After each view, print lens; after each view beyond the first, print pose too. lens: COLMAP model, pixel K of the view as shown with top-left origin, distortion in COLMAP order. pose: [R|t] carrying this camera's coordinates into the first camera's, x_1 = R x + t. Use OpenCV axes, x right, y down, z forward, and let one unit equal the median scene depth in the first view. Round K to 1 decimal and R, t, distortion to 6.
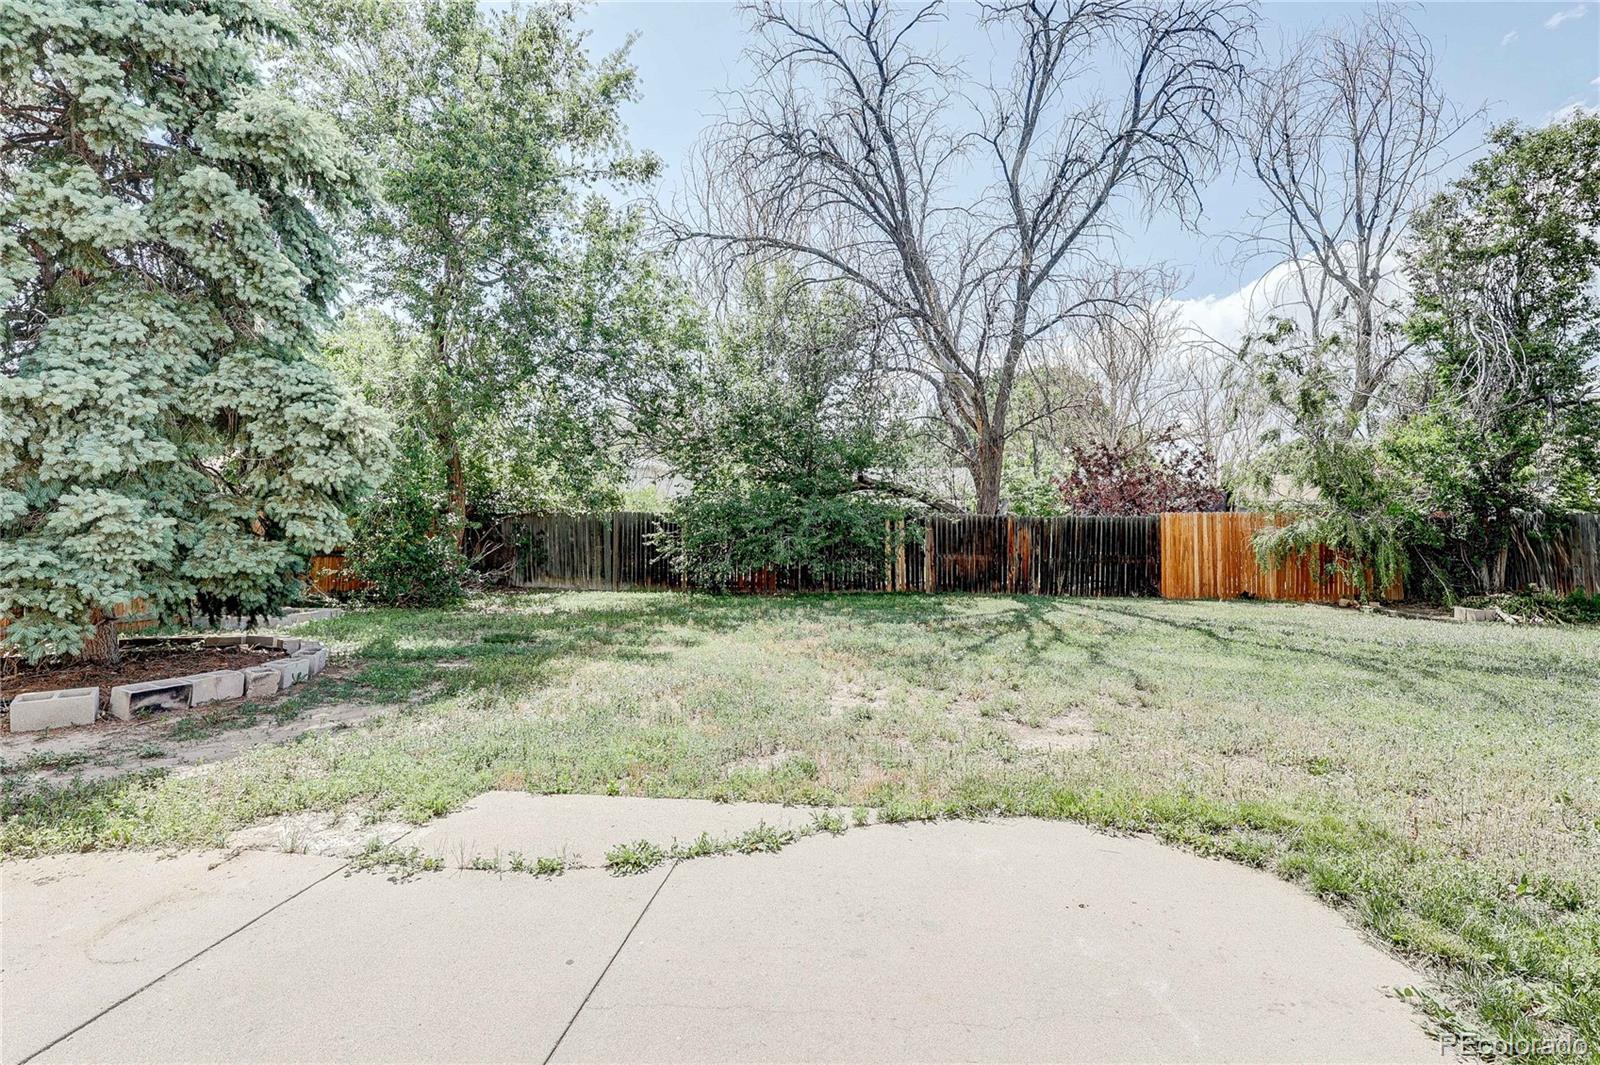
lens RADIAL K [[751.5, 0, 792.0], [0, 751.5, 516.5], [0, 0, 1]] dist [0.000796, 0.000204]
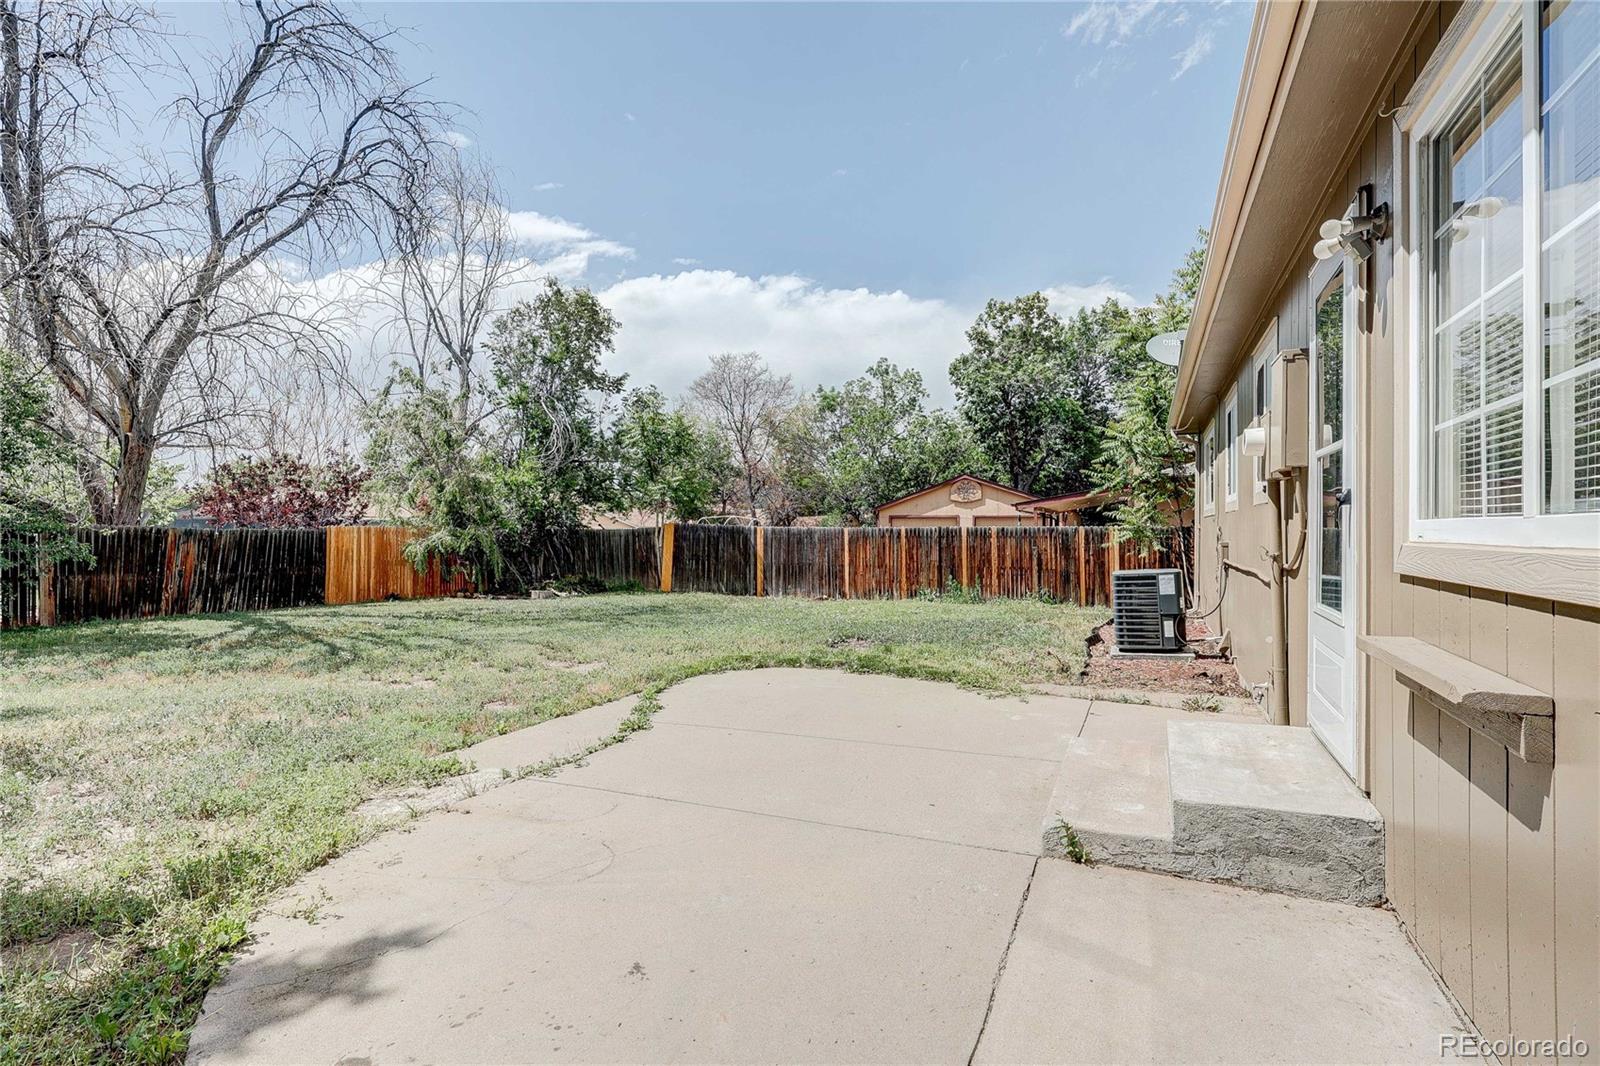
lens RADIAL K [[751.8, 0, 805.6], [0, 751.8, 532.5], [0, 0, 1]] dist [-0.001640, -0.000242]
pose [[0.308044, 0.001167, 0.951371, -0.318365], [-0.003591, 0.999994, -0.000064, 0.002329], [-0.951365, -0.003396, 0.308047, 0.019220]]
